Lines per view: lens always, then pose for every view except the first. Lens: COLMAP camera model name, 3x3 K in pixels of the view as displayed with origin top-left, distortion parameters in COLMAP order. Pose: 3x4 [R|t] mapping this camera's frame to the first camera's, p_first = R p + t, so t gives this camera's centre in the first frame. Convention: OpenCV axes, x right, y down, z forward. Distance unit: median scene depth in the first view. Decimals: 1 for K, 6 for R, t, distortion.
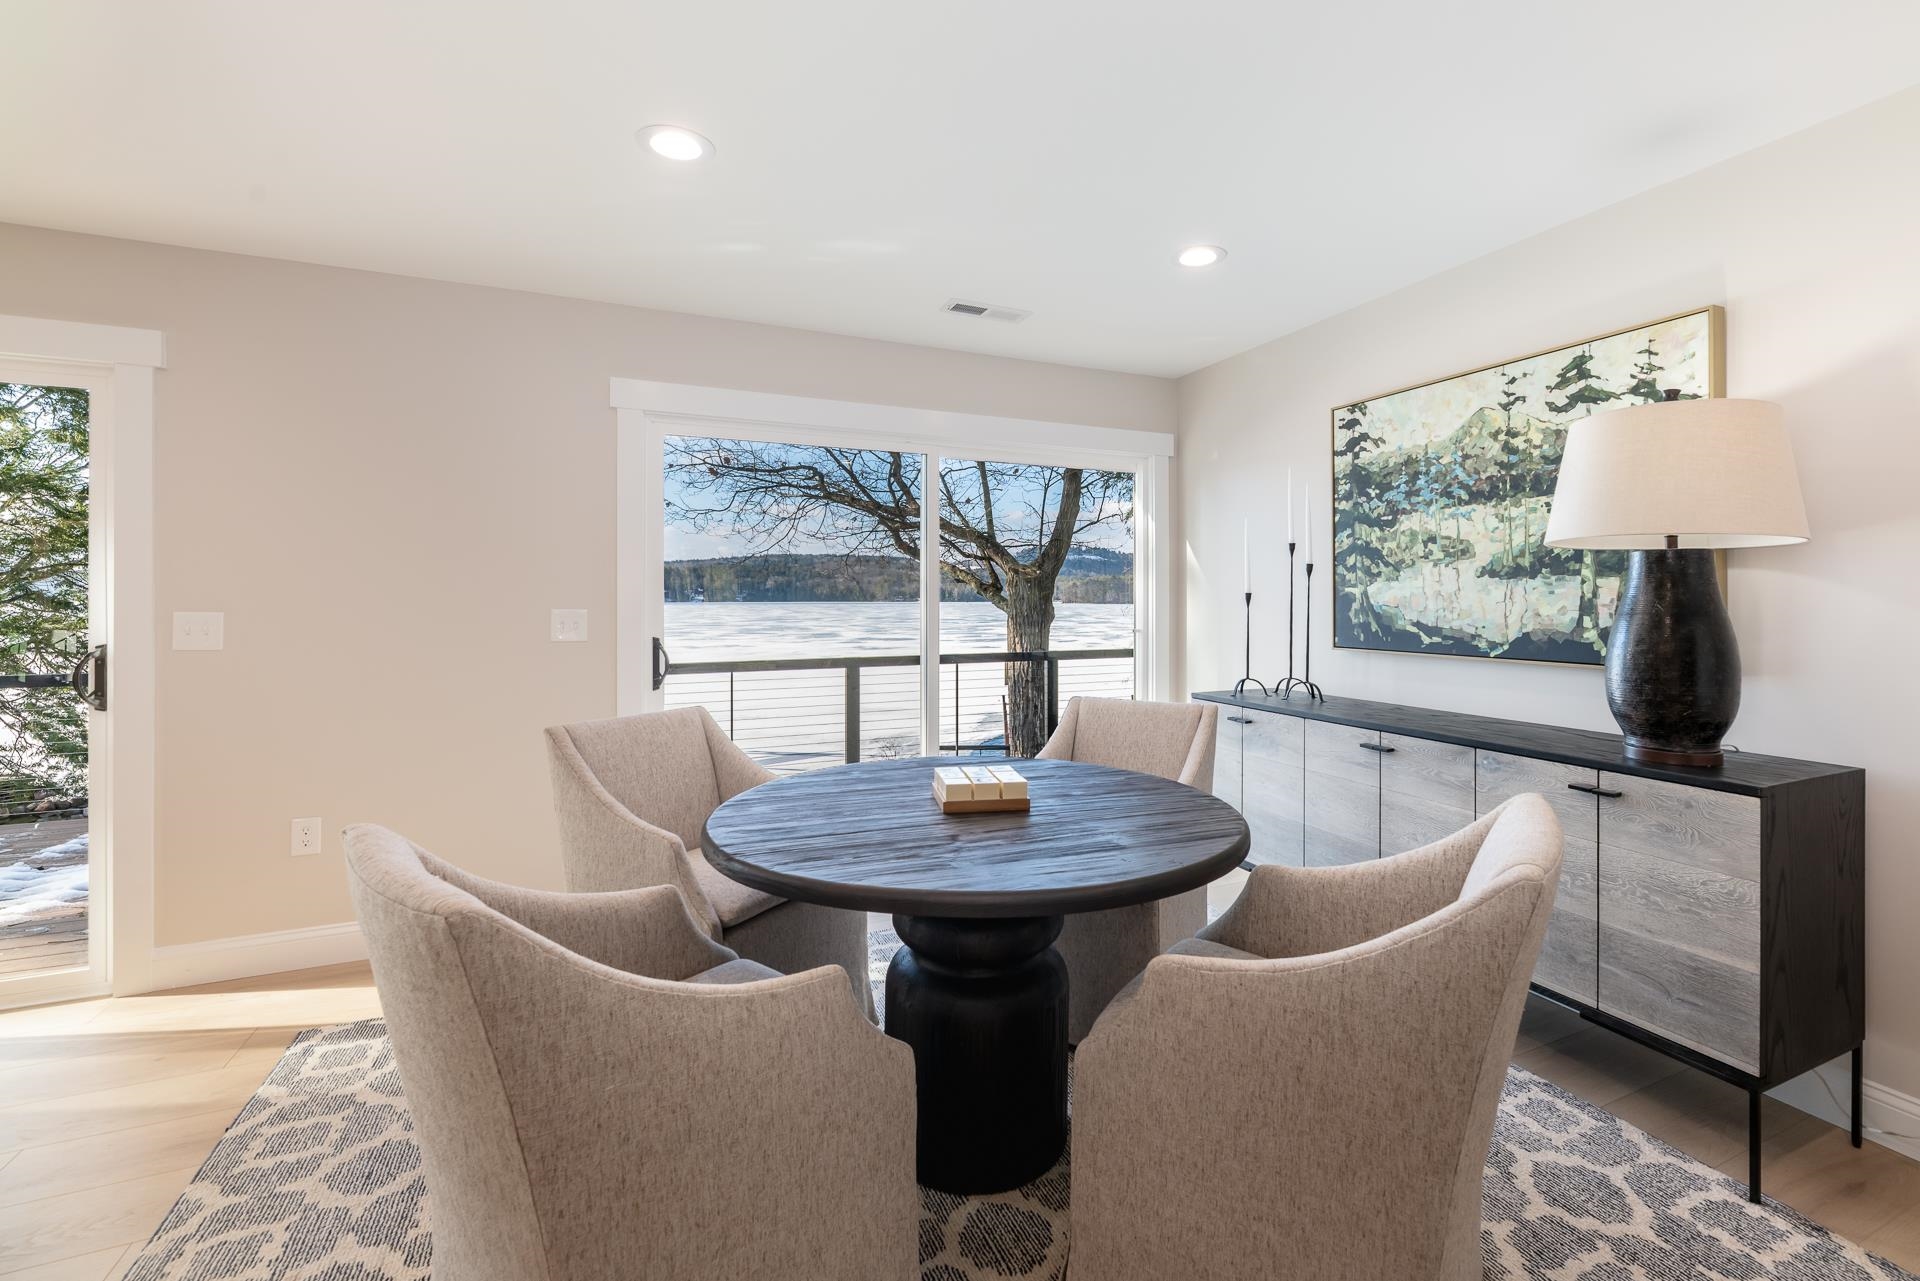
lens RADIAL K [[859.2, 0, 971.9], [0, 859.2, 590.4], [0, 0, 1]] dist [-0.000148, -0.000306]
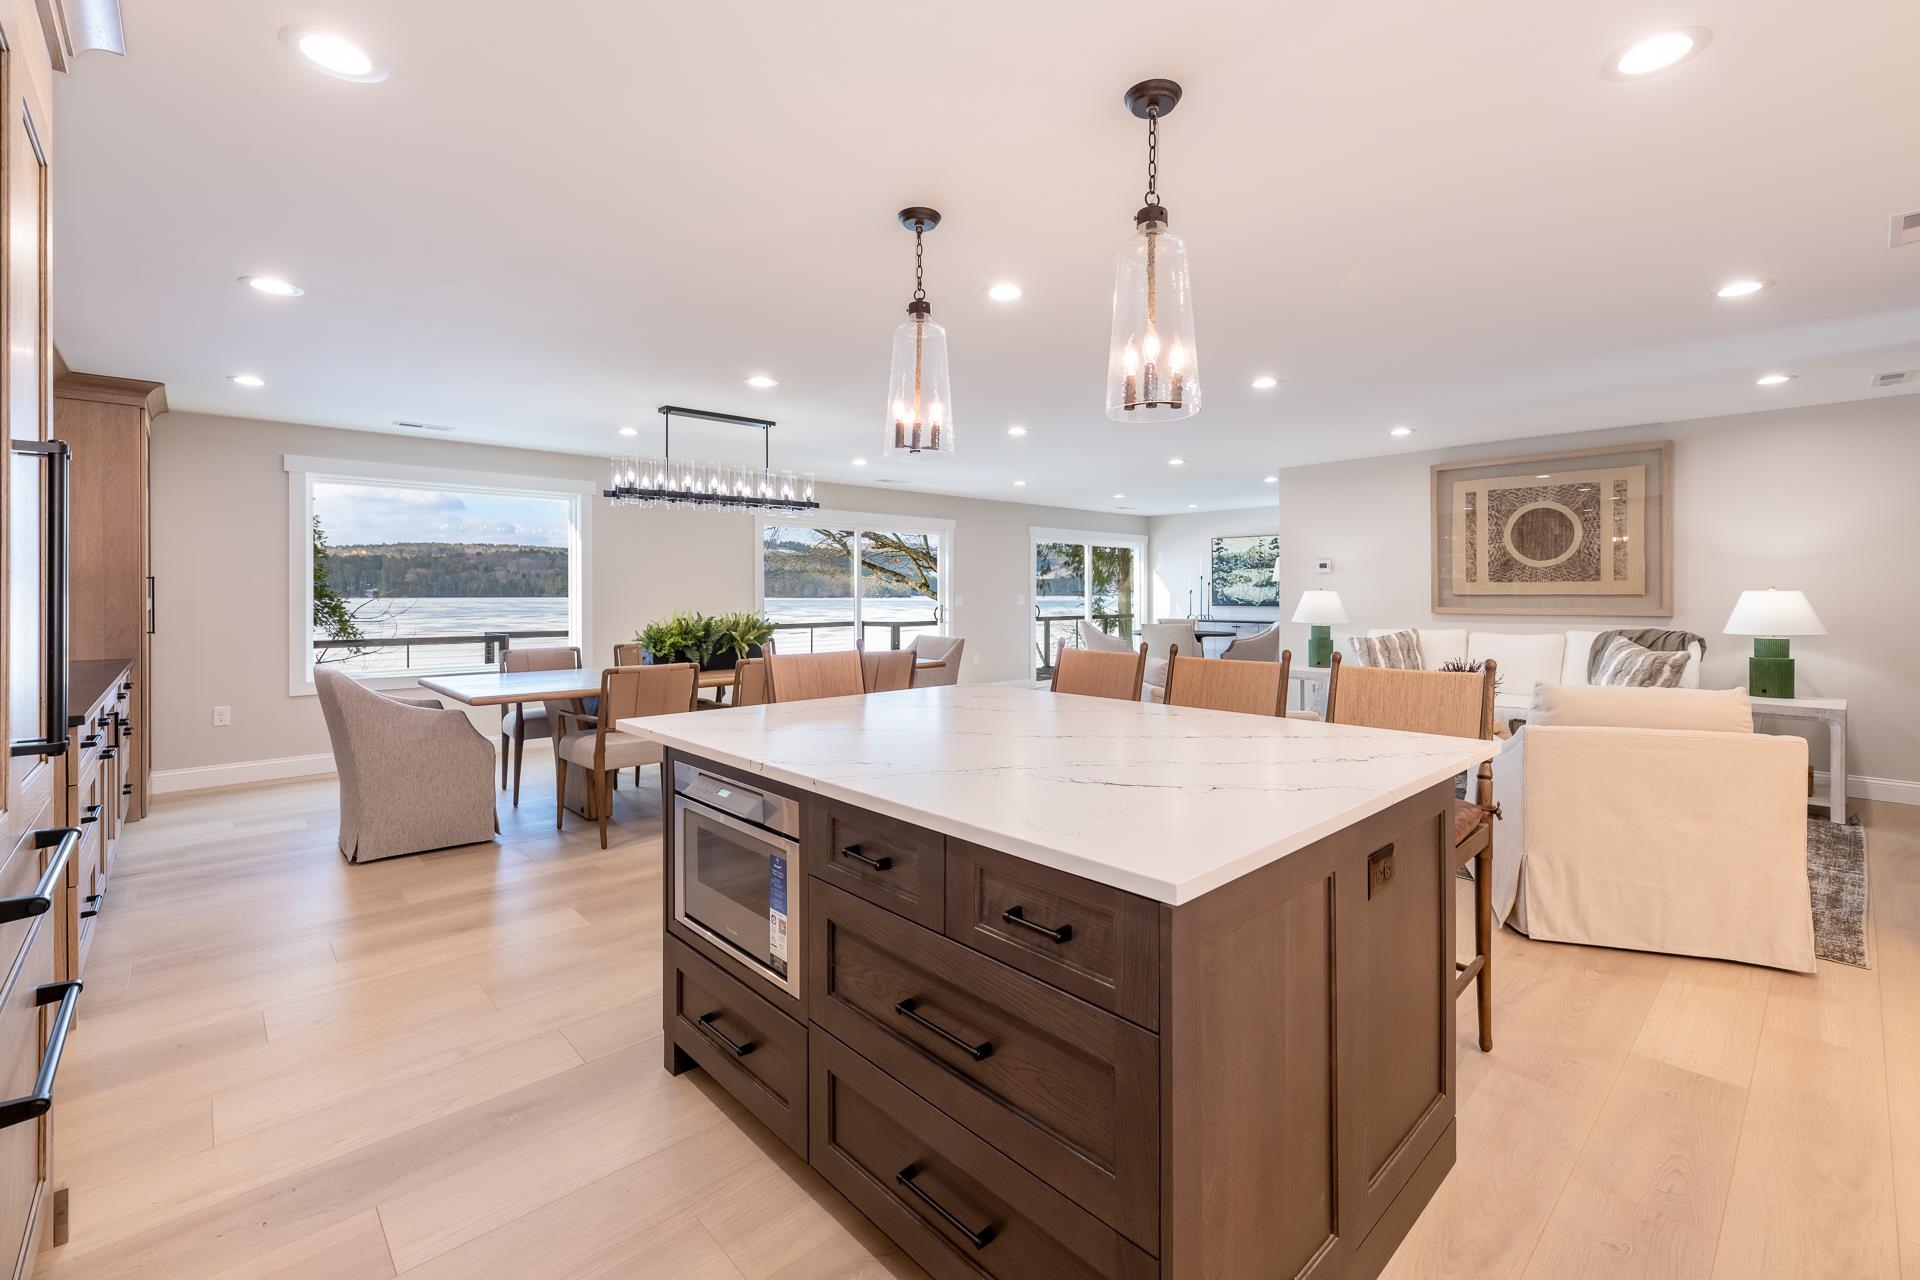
lens RADIAL K [[817.2, 0, 960.0], [0, 817.2, 591.1], [0, 0, 1]] dist [0.007627, 0.000043]
pose [[0.948104, -0.001928, 0.317954, -1.818445], [-0.000648, 0.999968, 0.007994, -0.022729], [-0.317959, -0.007785, 0.948073, -2.074496]]
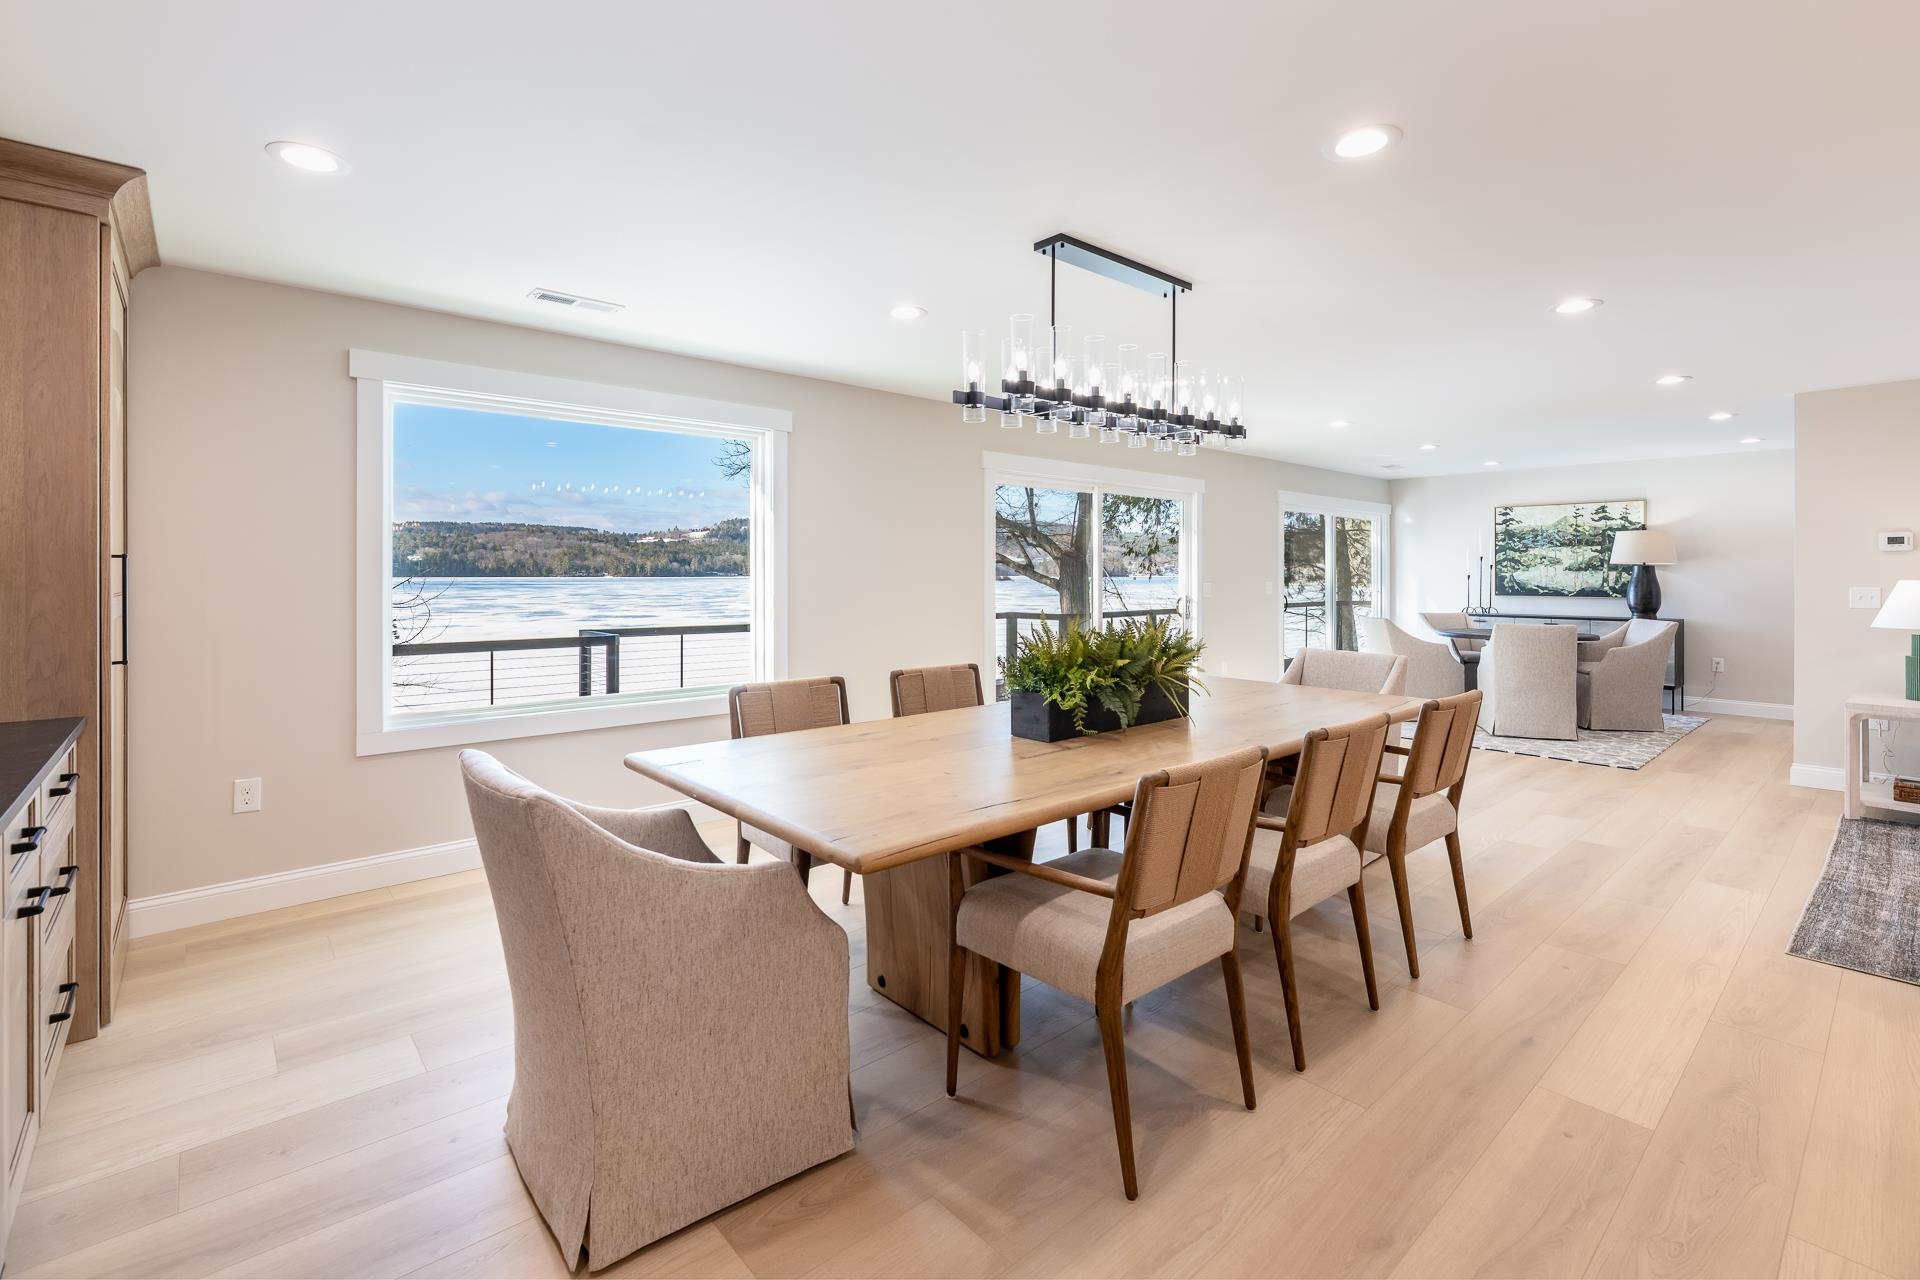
lens RADIAL K [[851.0, 0, 954.6], [0, 851.0, 572.3], [0, 0, 1]] dist [-0.000889, 0.000284]
pose [[0.957444, -0.000071, 0.288621, -2.208277], [-0.002502, 0.999960, 0.008546, -0.027675], [-0.288610, -0.008905, 0.957405, -1.200414]]
